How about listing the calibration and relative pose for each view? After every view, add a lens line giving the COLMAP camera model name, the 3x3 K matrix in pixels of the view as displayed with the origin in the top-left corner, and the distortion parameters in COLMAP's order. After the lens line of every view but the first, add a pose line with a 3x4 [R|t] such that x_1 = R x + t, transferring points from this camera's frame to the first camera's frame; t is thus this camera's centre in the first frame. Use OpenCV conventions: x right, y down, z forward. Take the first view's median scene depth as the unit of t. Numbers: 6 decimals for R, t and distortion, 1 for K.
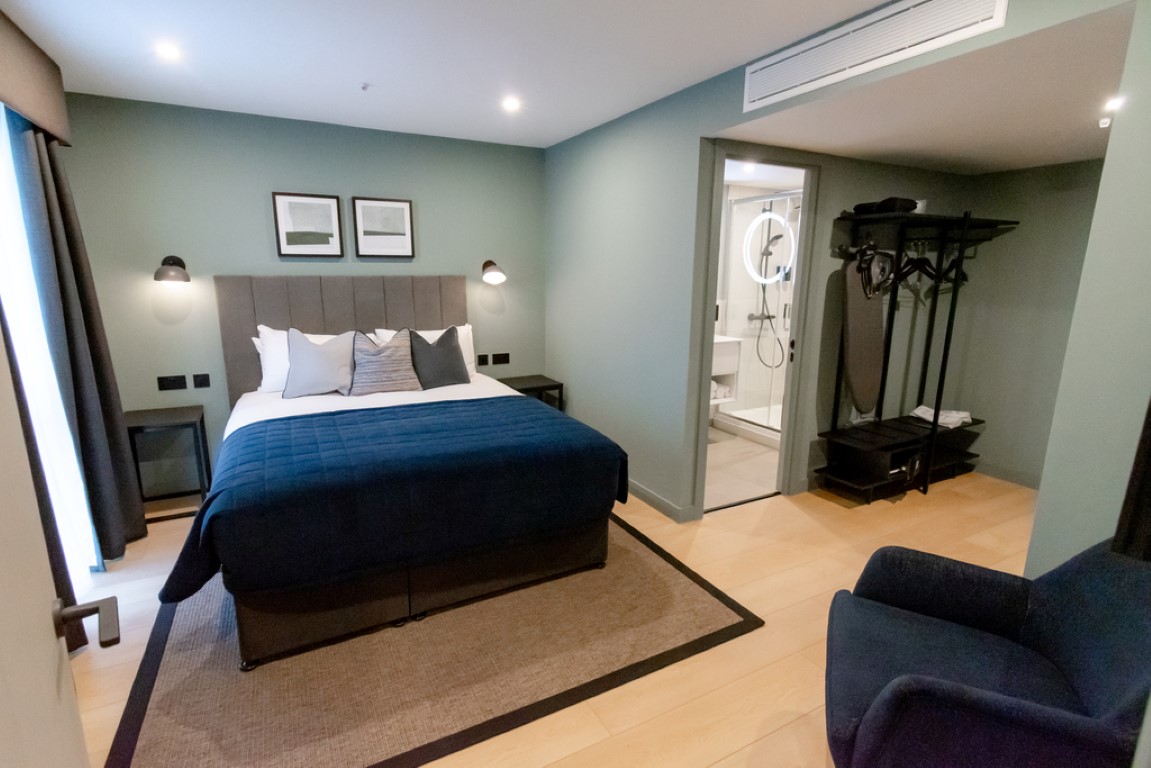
lens RADIAL K [[532.9, 0, 571.6], [0, 532.9, 385.5], [0, 0, 1]] dist [0.004731, 0.000944]
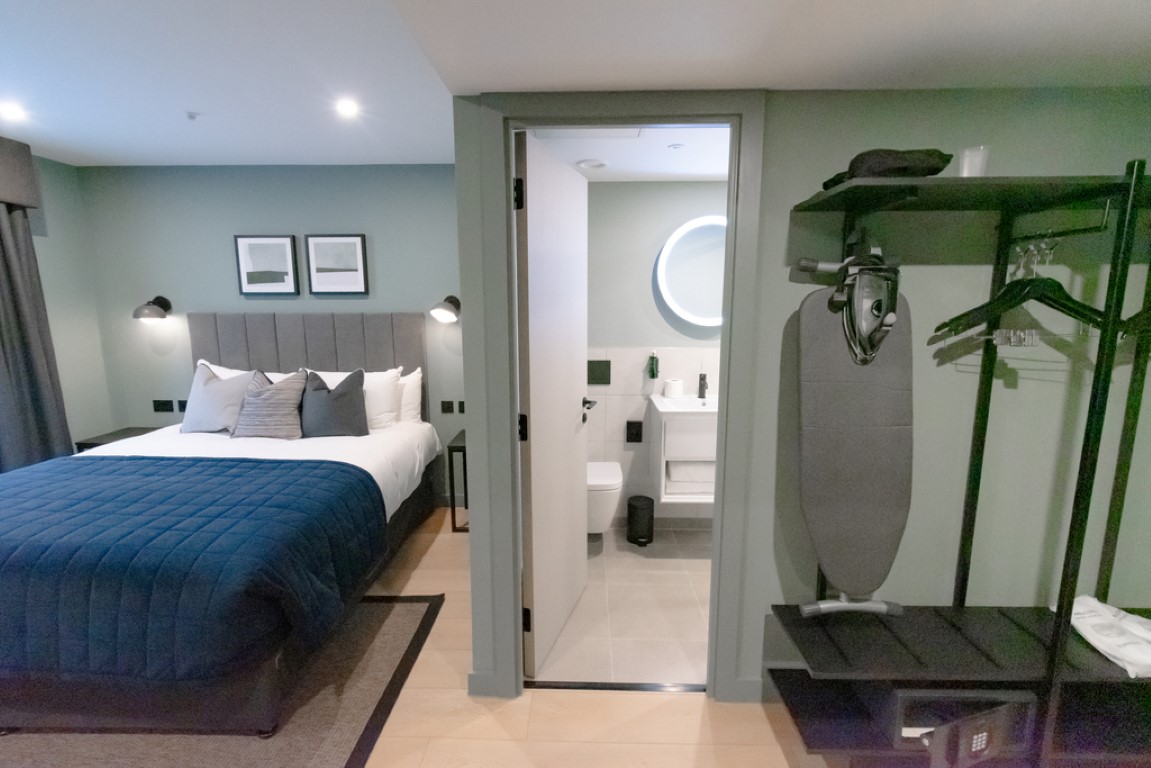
lens RADIAL K [[504.0, 0, 577.3], [0, 504.0, 387.7], [0, 0, 1]] dist [0.000035, -0.000230]
pose [[0.875508, 0.073425, -0.477593, 0.519234], [-0.095666, 0.995162, -0.022377, -0.099403], [0.473639, 0.065280, 0.878296, 0.444593]]
